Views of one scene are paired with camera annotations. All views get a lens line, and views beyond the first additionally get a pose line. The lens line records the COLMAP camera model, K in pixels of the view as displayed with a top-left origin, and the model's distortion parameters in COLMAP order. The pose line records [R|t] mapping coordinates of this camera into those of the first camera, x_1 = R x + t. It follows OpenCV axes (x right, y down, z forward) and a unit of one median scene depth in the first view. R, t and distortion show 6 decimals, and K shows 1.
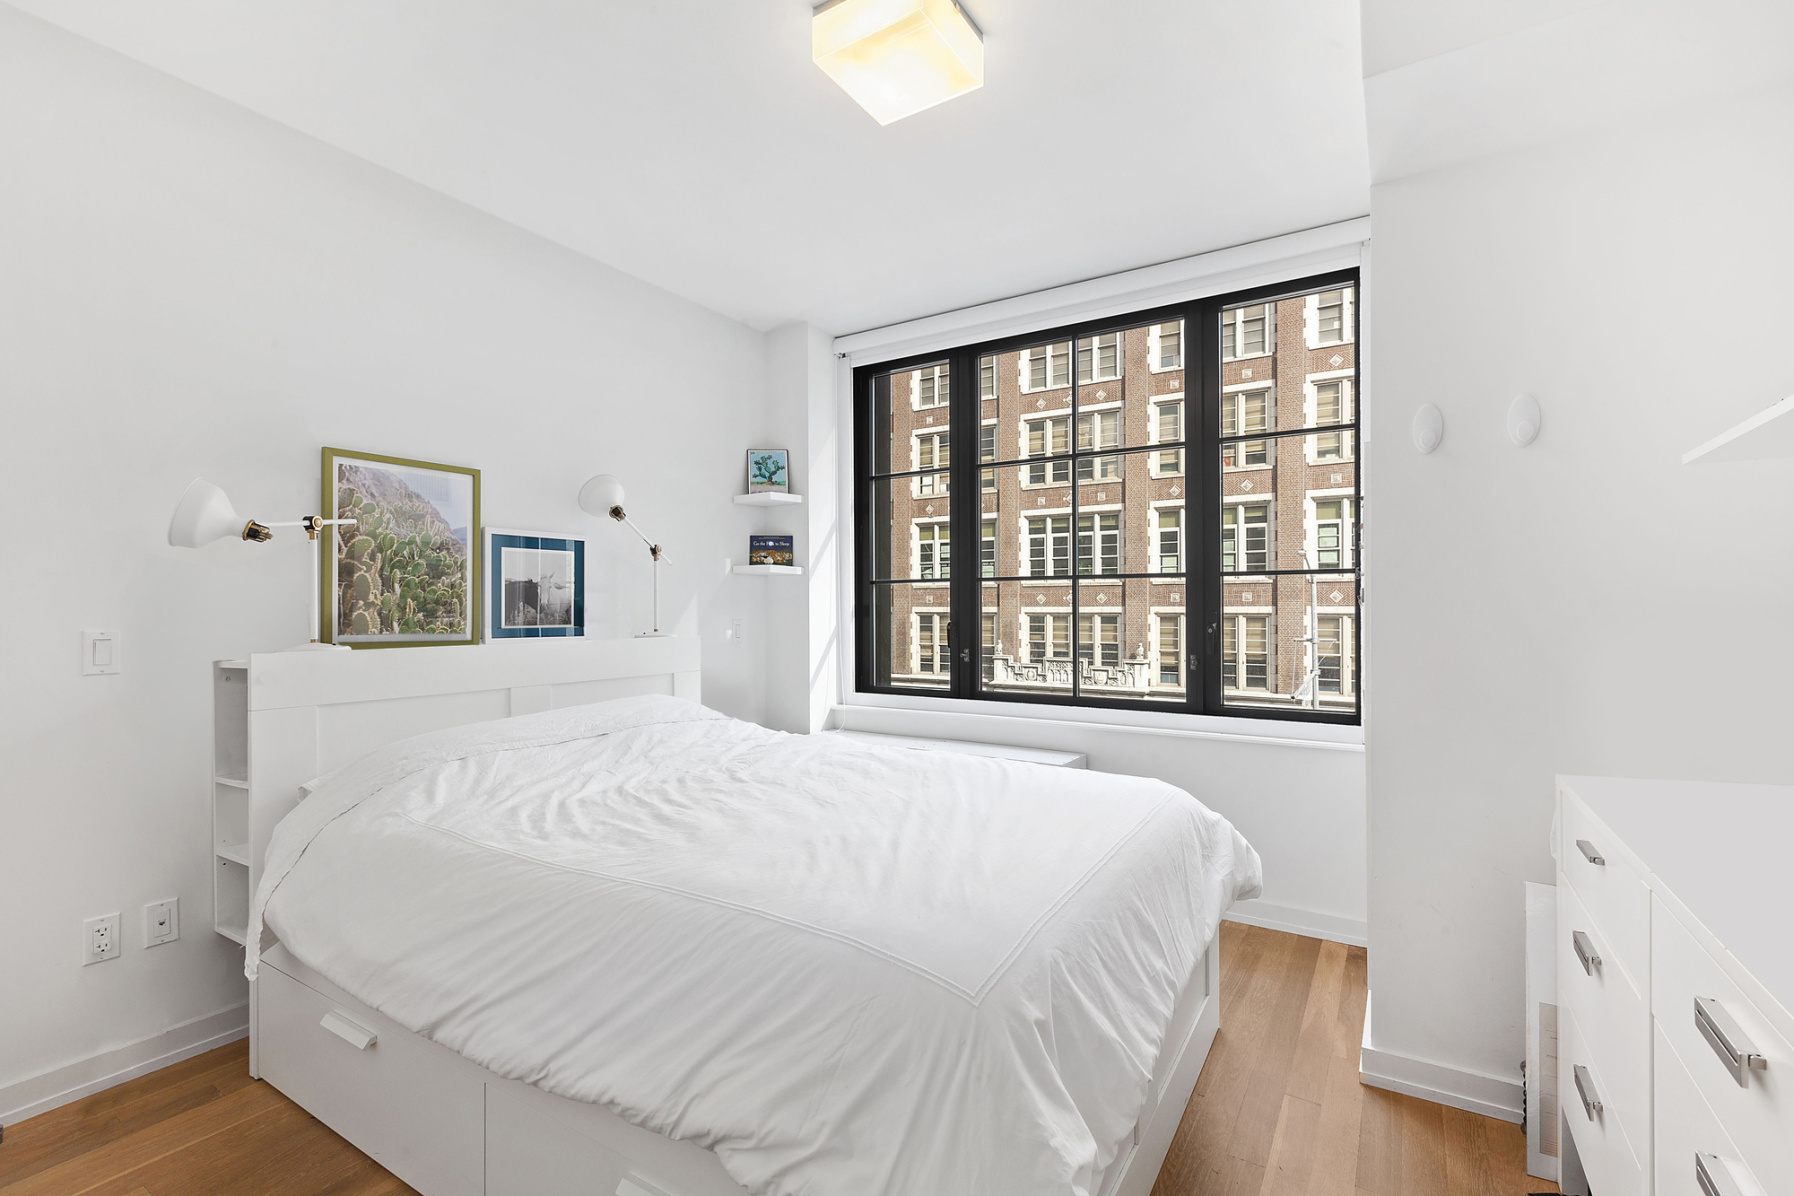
lens RADIAL K [[808.8, 0, 915.0], [0, 808.8, 602.1], [0, 0, 1]] dist [-0.000068, -0.000061]
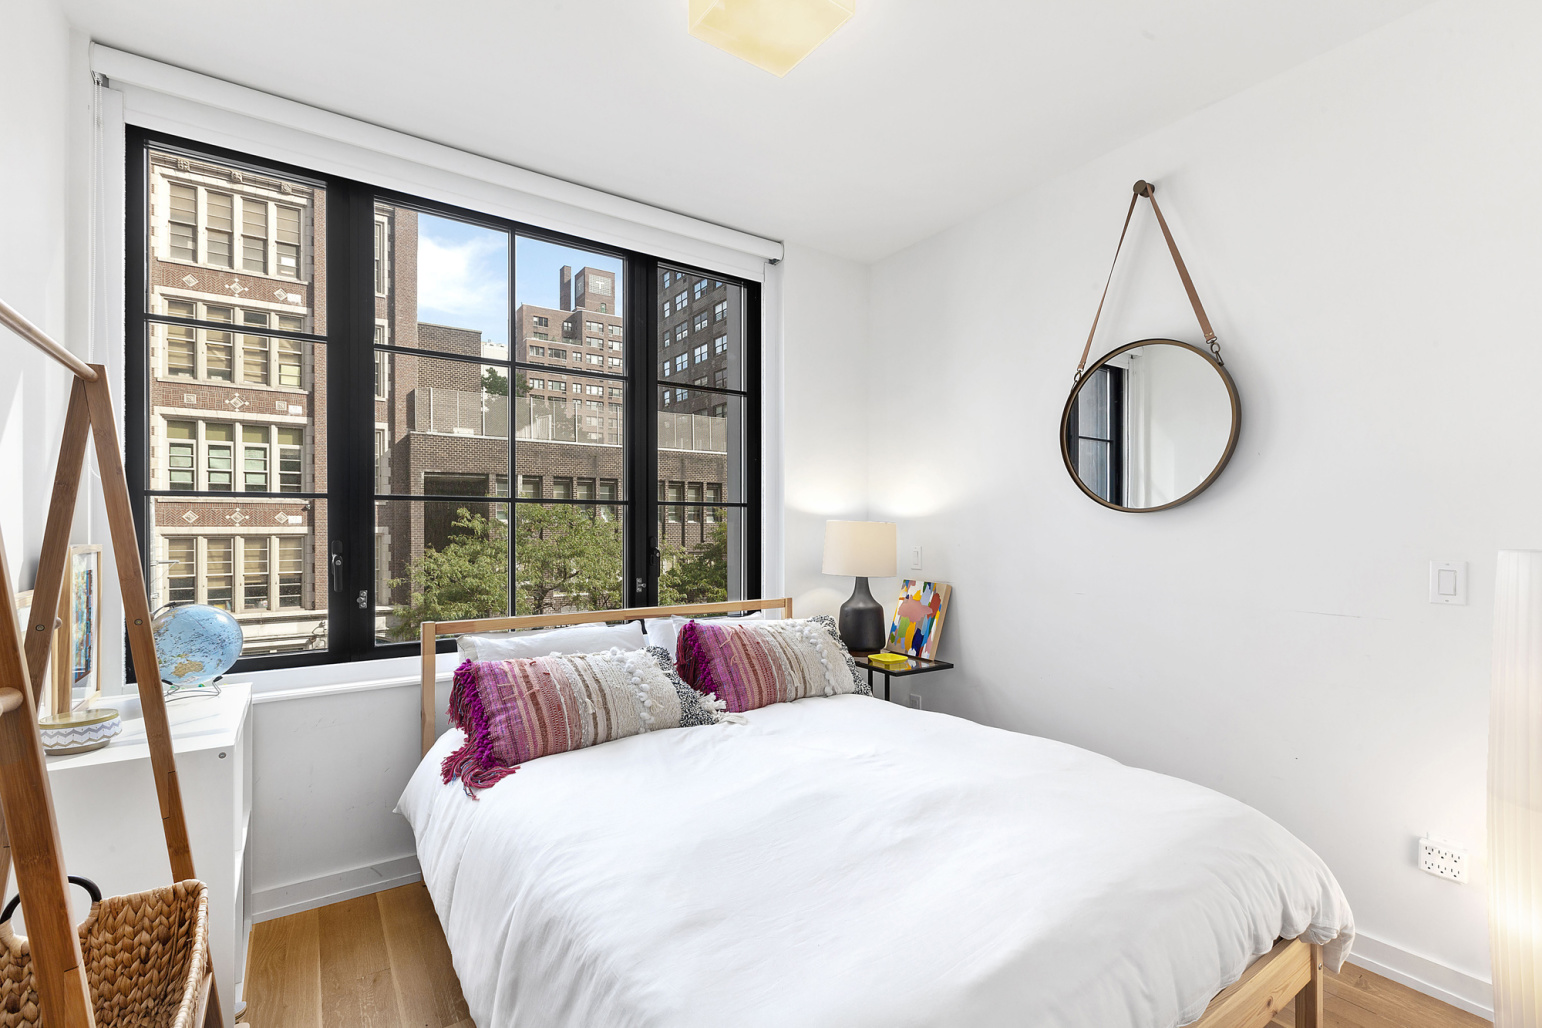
lens RADIAL K [[695.2, 0, 783.8], [0, 695.2, 522.6], [0, 0, 1]] dist [-0.000068, -0.000061]
pose [[0.374451, 0.006381, 0.927225, -0.157111], [-0.005275, 0.999975, -0.004752, 0.000840], [-0.927232, -0.003112, 0.374475, 0.100123]]
